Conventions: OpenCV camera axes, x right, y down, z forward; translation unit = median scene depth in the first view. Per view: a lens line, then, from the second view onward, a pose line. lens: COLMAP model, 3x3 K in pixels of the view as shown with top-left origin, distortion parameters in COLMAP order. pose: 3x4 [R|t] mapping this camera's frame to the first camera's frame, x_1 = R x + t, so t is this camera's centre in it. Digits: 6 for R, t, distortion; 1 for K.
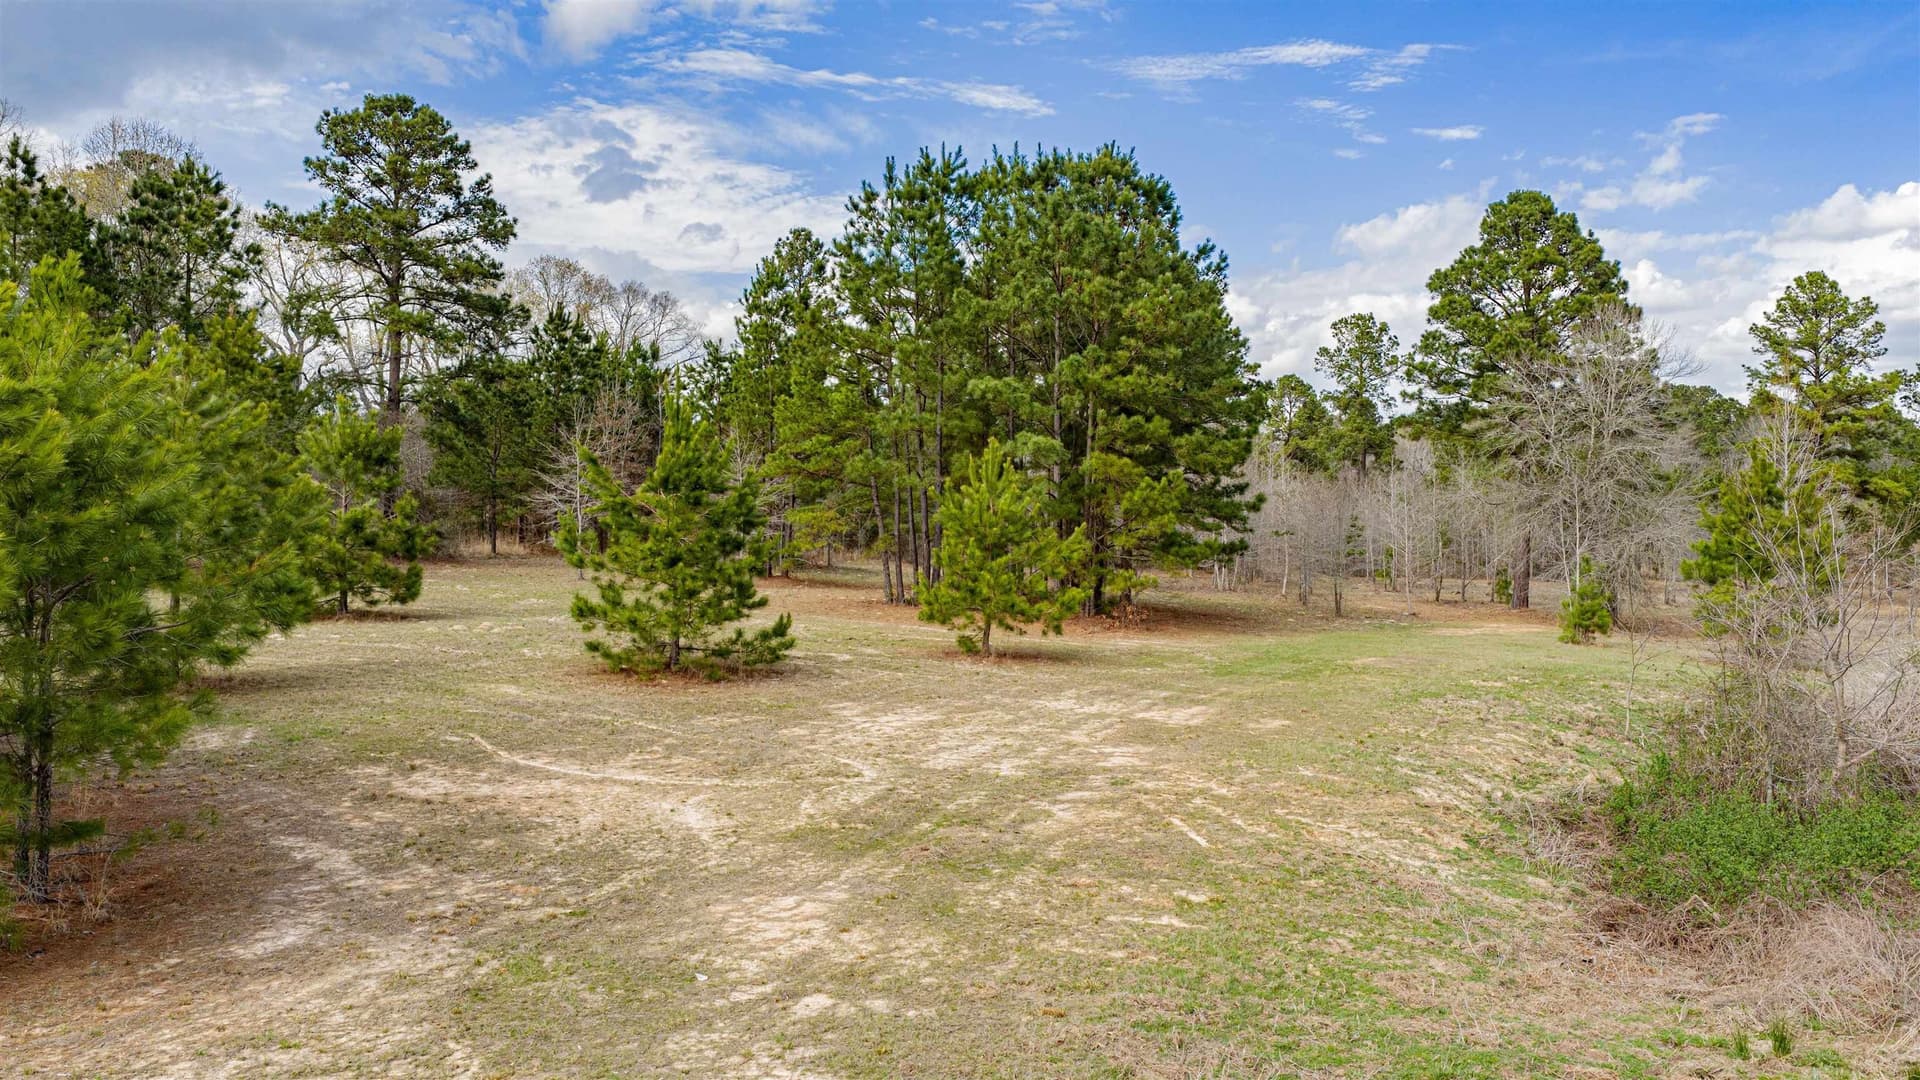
lens RADIAL K [[1546.0, 0, 960.0], [0, 1546.0, 540.0], [0, 0, 1]] dist [-0.004343, -0.001077]
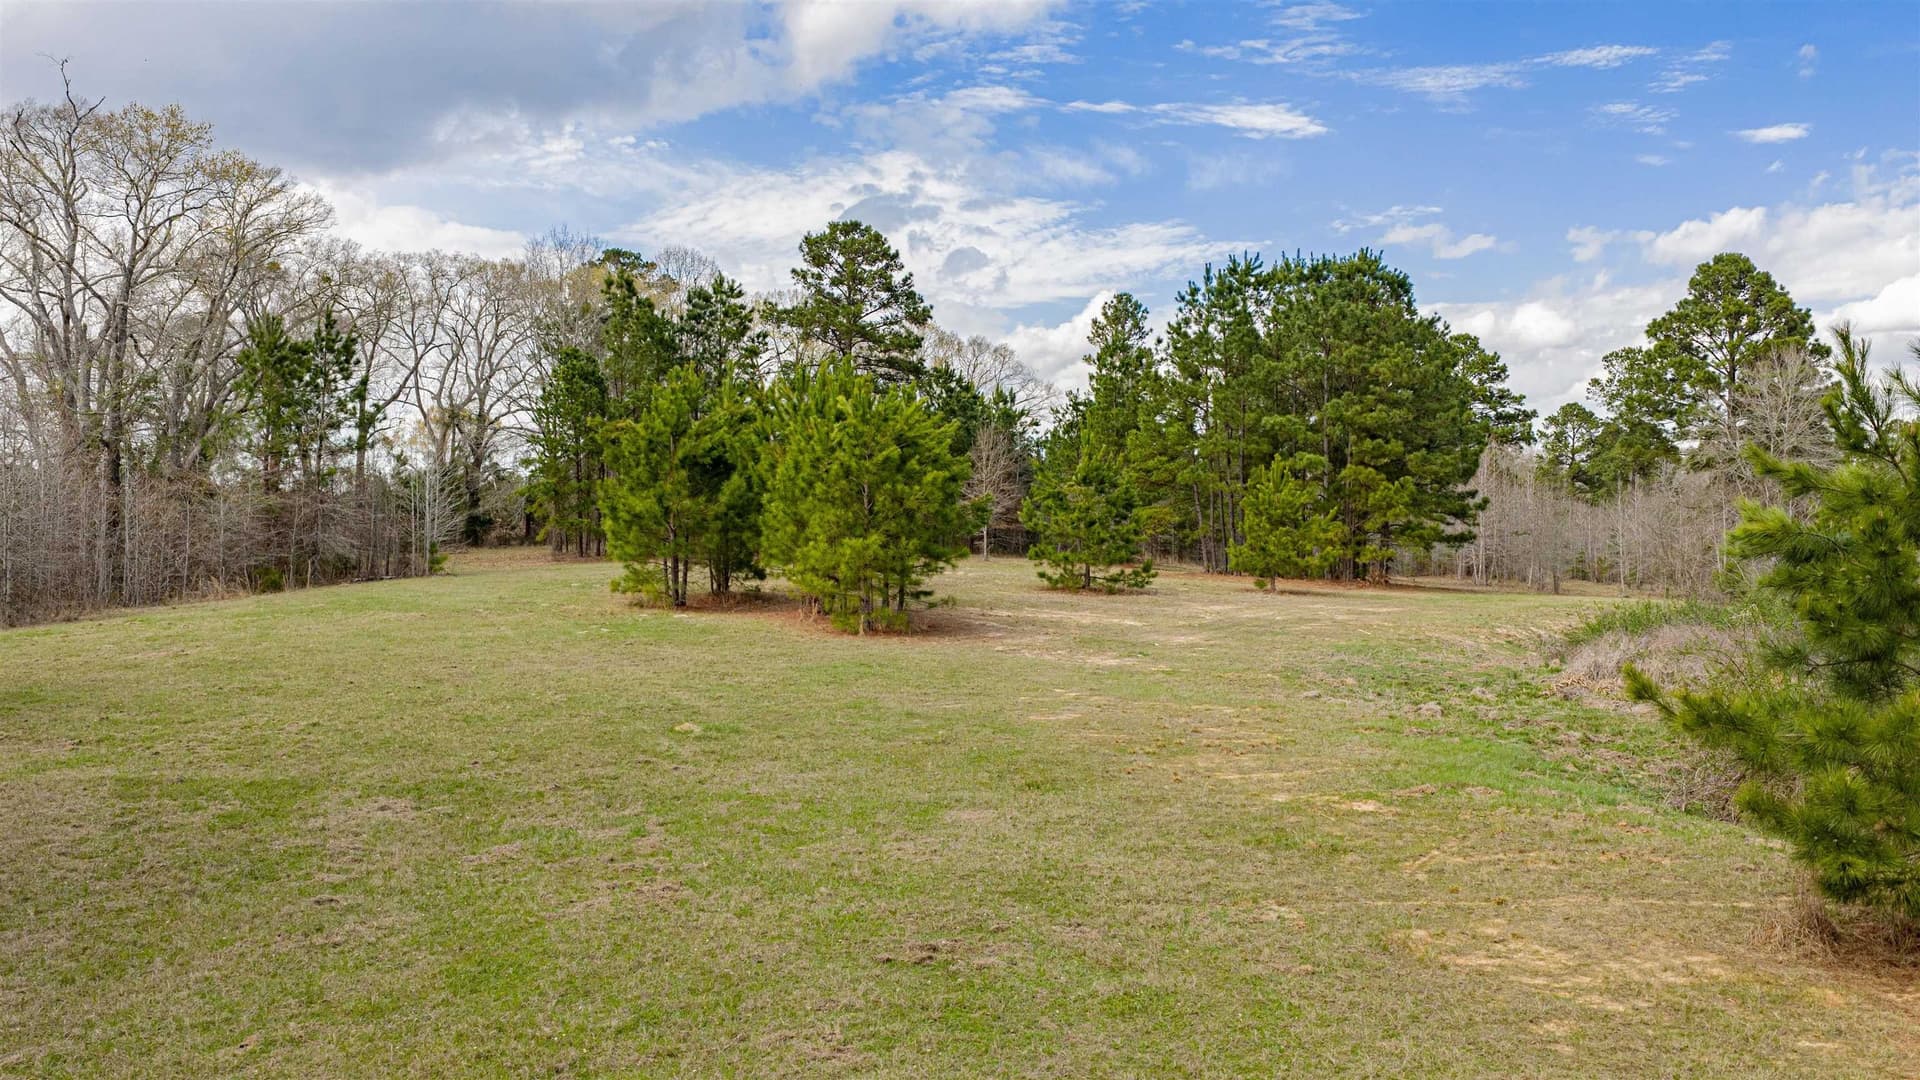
lens RADIAL K [[1600.6, 0, 960.9], [0, 1600.6, 643.5], [0, 0, 1]] dist [0.000204, 0.000891]
pose [[0.987743, 0.005895, -0.155980, -0.033644], [0.000453, 0.999174, 0.040633, 0.042992], [0.156091, -0.040205, 0.986924, -0.481235]]
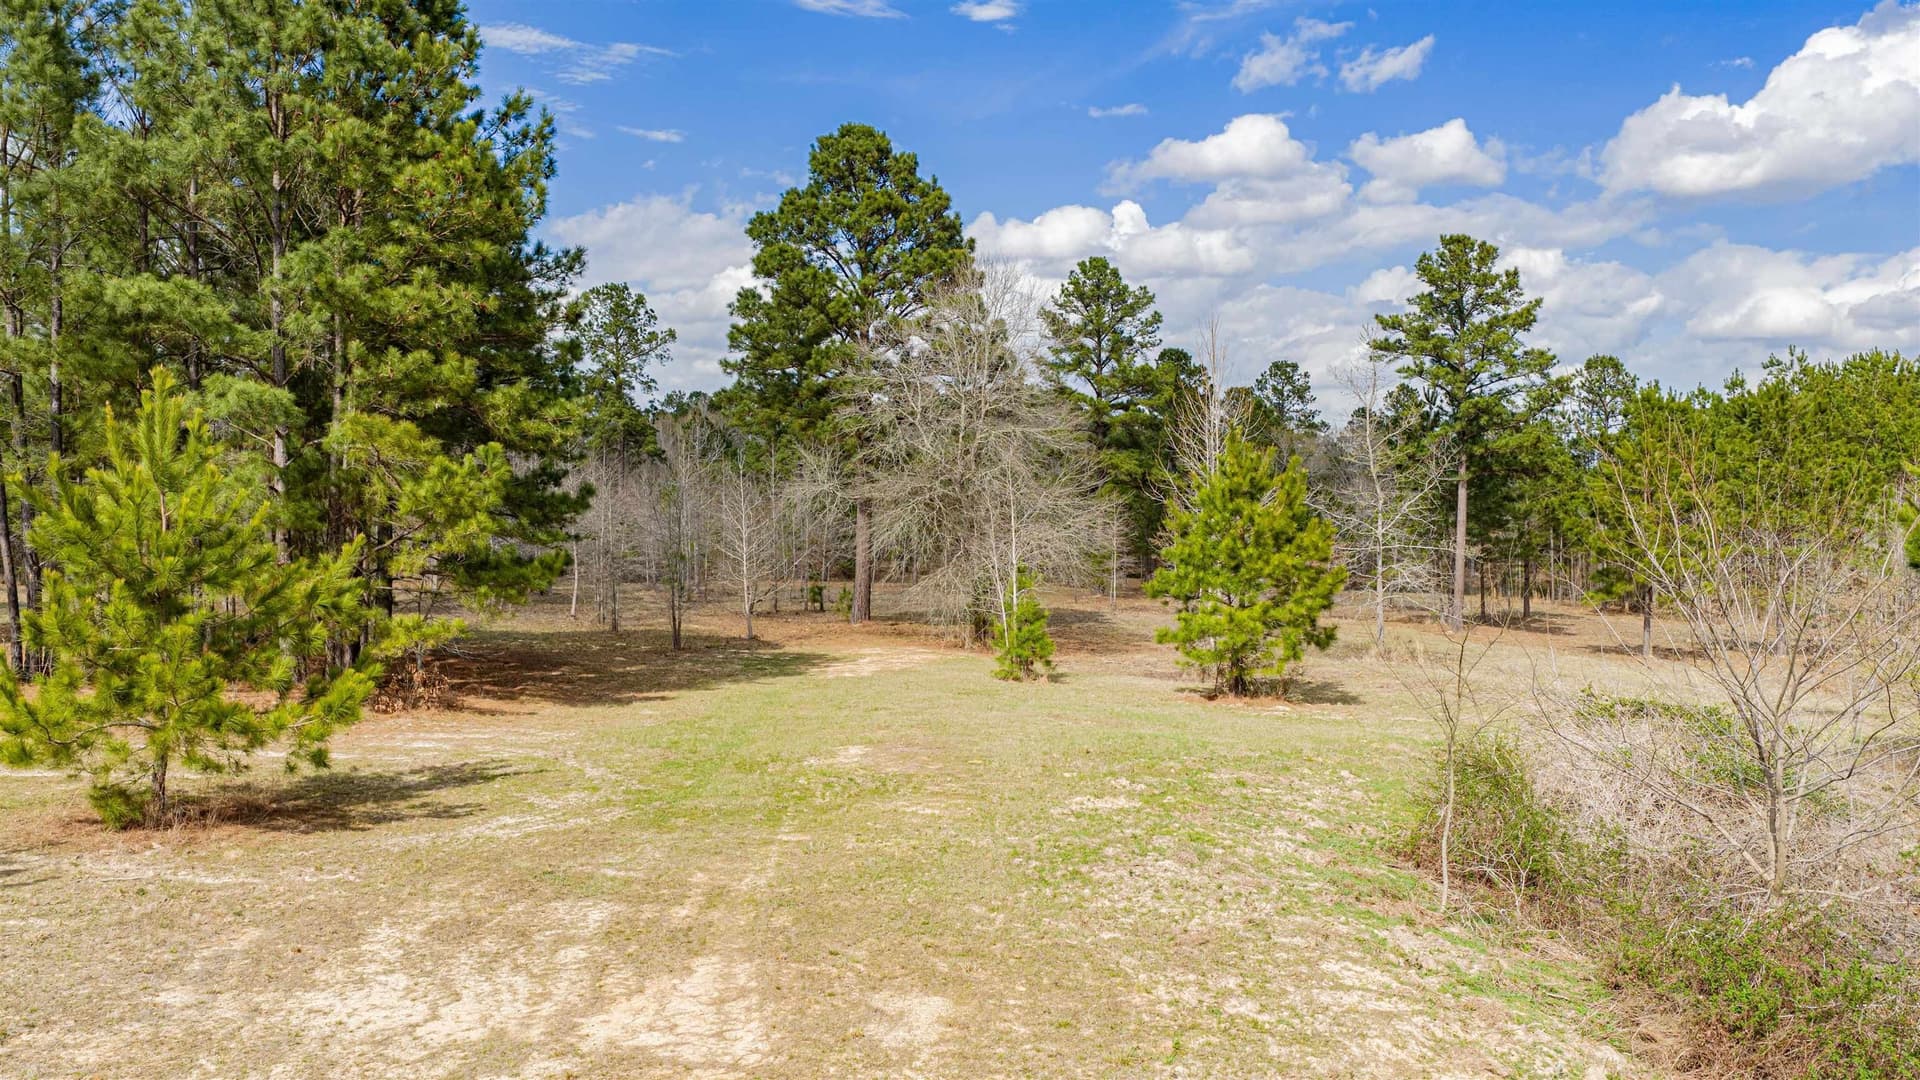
lens RADIAL K [[1566.0, 0, 960.0], [0, 1566.0, 540.0], [0, 0, 1]] dist [0.082522, -0.257412]
pose [[0.878295, -0.019089, 0.477737, 0.003096], [0.017966, 0.999815, 0.006919, -0.007478], [-0.477781, 0.002506, 0.878475, 0.305695]]
